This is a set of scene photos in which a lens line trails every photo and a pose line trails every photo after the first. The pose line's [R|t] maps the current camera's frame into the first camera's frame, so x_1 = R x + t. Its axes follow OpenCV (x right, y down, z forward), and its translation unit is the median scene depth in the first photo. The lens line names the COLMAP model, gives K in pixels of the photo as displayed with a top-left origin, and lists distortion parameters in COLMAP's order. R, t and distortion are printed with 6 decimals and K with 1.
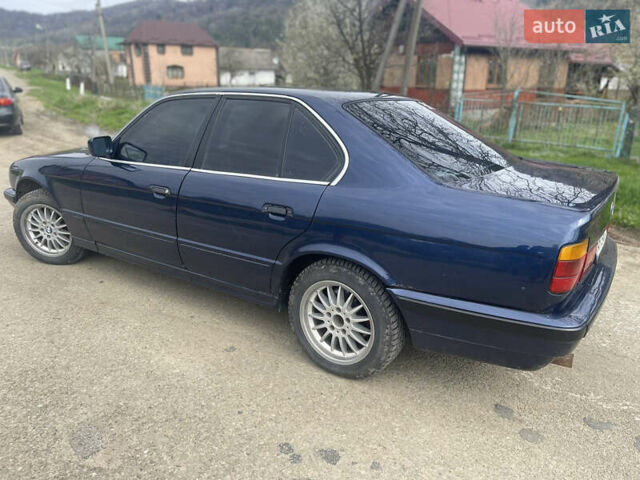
lens RADIAL K [[489.8, 0, 321.3], [0, 489.8, 237.4], [0, 0, 1]] dist [0.051453, -0.061373]
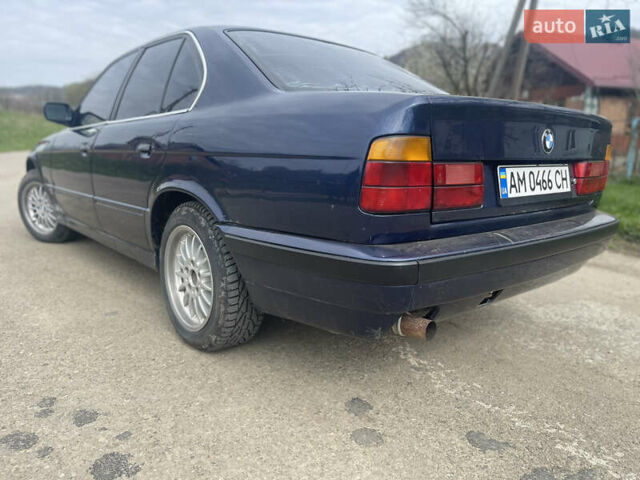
lens RADIAL K [[489.8, 0, 322.4], [0, 489.8, 237.3], [0, 0, 1]] dist [0.051453, -0.061373]
pose [[0.964455, 0.046634, -0.260098, 0.379743], [-0.075964, 0.991685, -0.103879, 0.144072], [0.253091, 0.119944, 0.959978, 0.210286]]
